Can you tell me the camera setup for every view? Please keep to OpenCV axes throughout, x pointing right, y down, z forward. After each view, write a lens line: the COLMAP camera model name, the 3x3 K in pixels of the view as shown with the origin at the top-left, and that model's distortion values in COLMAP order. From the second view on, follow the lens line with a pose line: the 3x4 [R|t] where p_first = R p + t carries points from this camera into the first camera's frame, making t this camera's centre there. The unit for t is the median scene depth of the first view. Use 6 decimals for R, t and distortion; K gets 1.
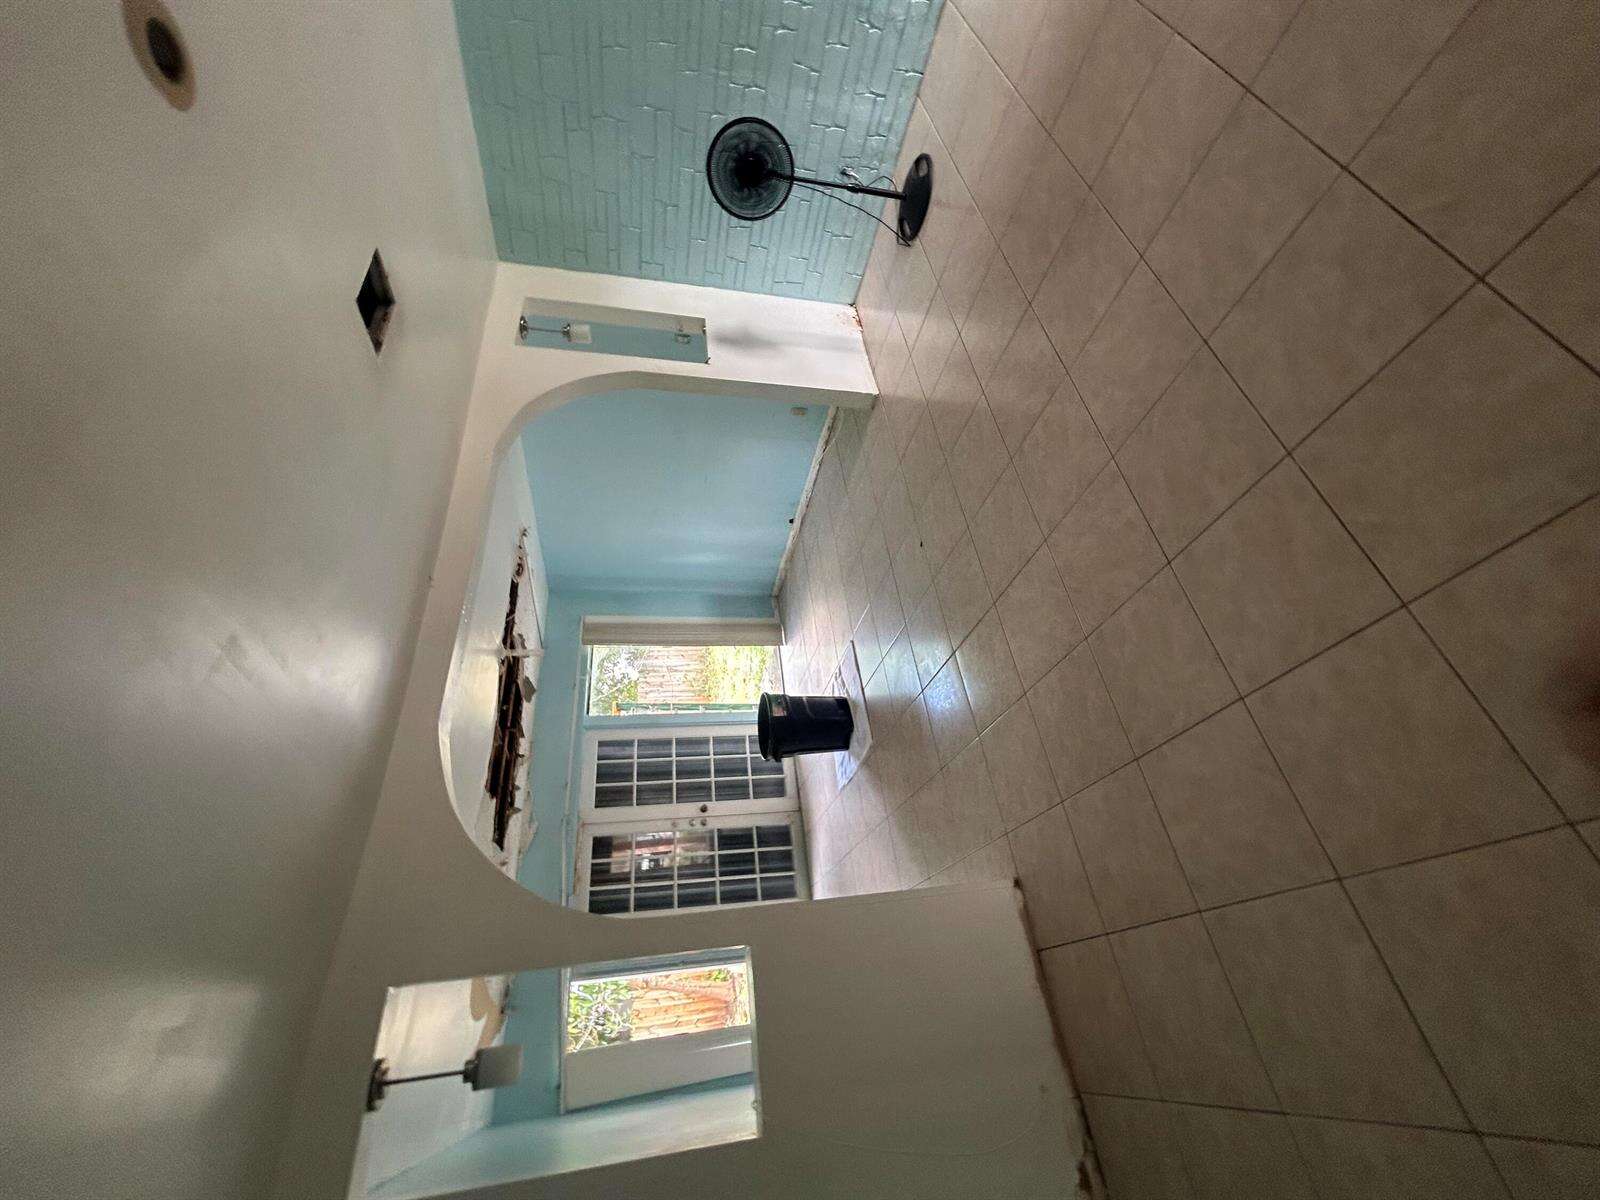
lens RADIAL K [[646.6, 0, 798.7], [0, 646.6, 599.7], [0, 0, 1]] dist [0.000185, -0.000012]
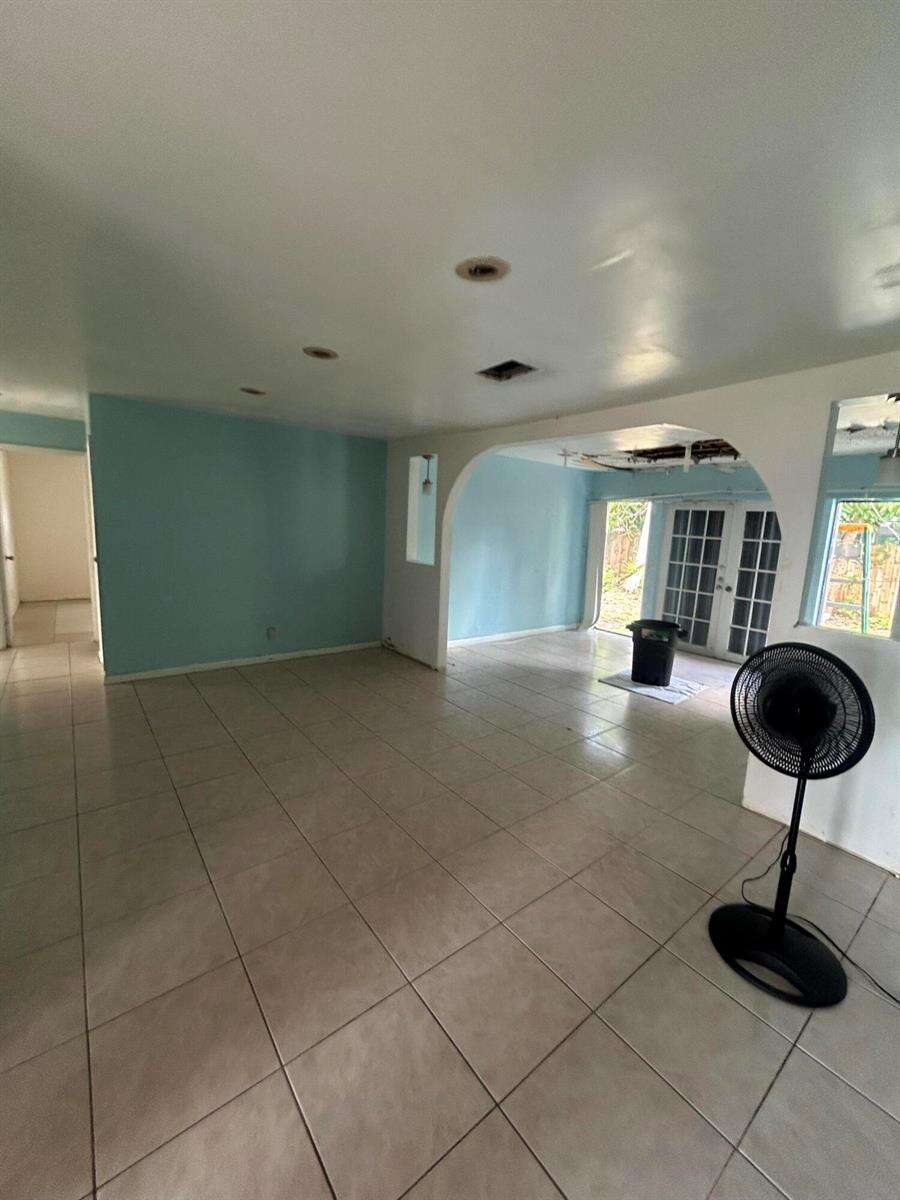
lens RADIAL K [[484.9, 0, 449.7], [0, 484.9, 600.8], [0, 0, 1]] dist [0.000185, -0.000012]
pose [[-0.284005, 0.951831, 0.115583, -0.074447], [-0.083722, -0.144704, 0.985927, -0.642402], [0.955161, 0.270331, 0.120785, 0.321724]]
